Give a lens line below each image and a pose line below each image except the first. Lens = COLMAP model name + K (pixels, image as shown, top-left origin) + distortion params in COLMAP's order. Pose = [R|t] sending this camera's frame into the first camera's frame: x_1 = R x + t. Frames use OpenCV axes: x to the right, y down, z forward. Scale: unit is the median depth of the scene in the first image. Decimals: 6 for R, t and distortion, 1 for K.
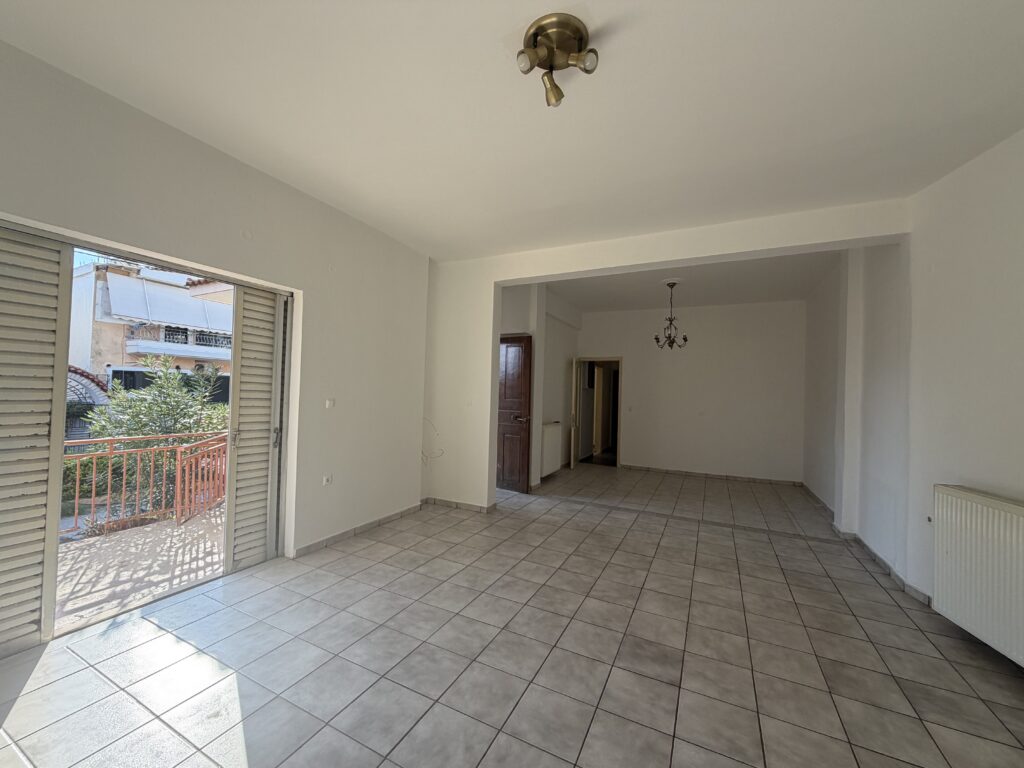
lens RADIAL K [[405.8, 0, 510.0], [0, 405.8, 385.9], [0, 0, 1]] dist [0.001056, 0.000336]
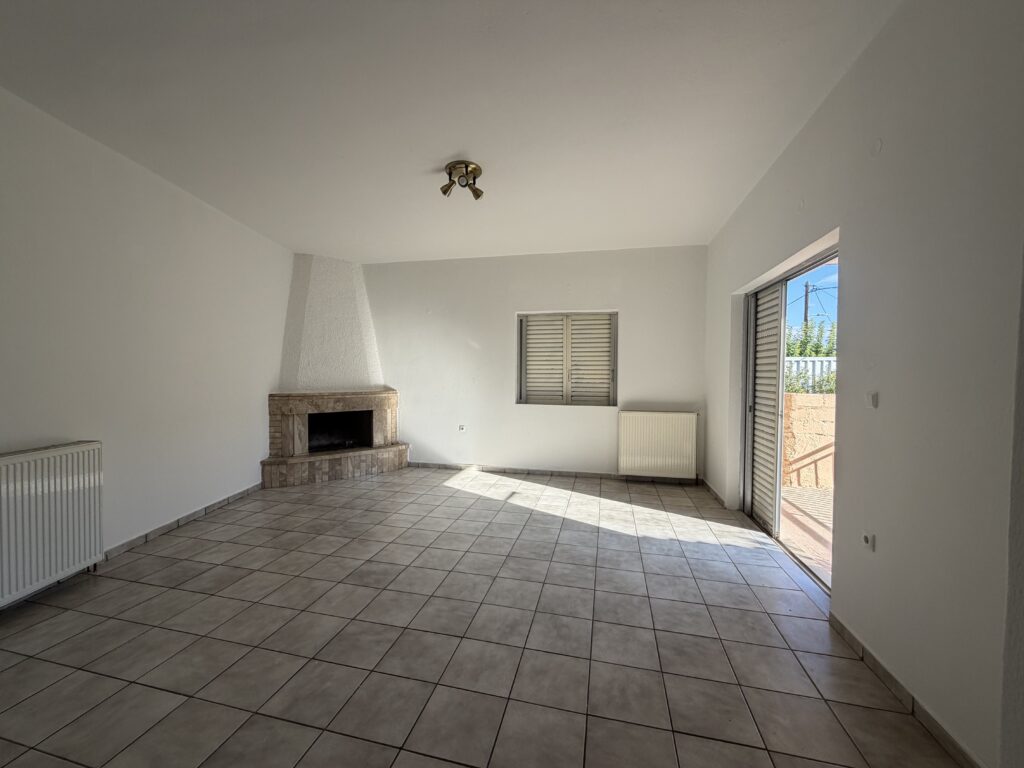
lens RADIAL K [[405.8, 0, 510.6], [0, 405.8, 383.2], [0, 0, 1]] dist [0.001056, 0.000336]
pose [[-0.972864, -0.030185, -0.229399, 0.207200], [-0.032157, 0.999471, 0.004860, 0.048066], [0.229131, 0.012105, -0.973320, 1.985364]]
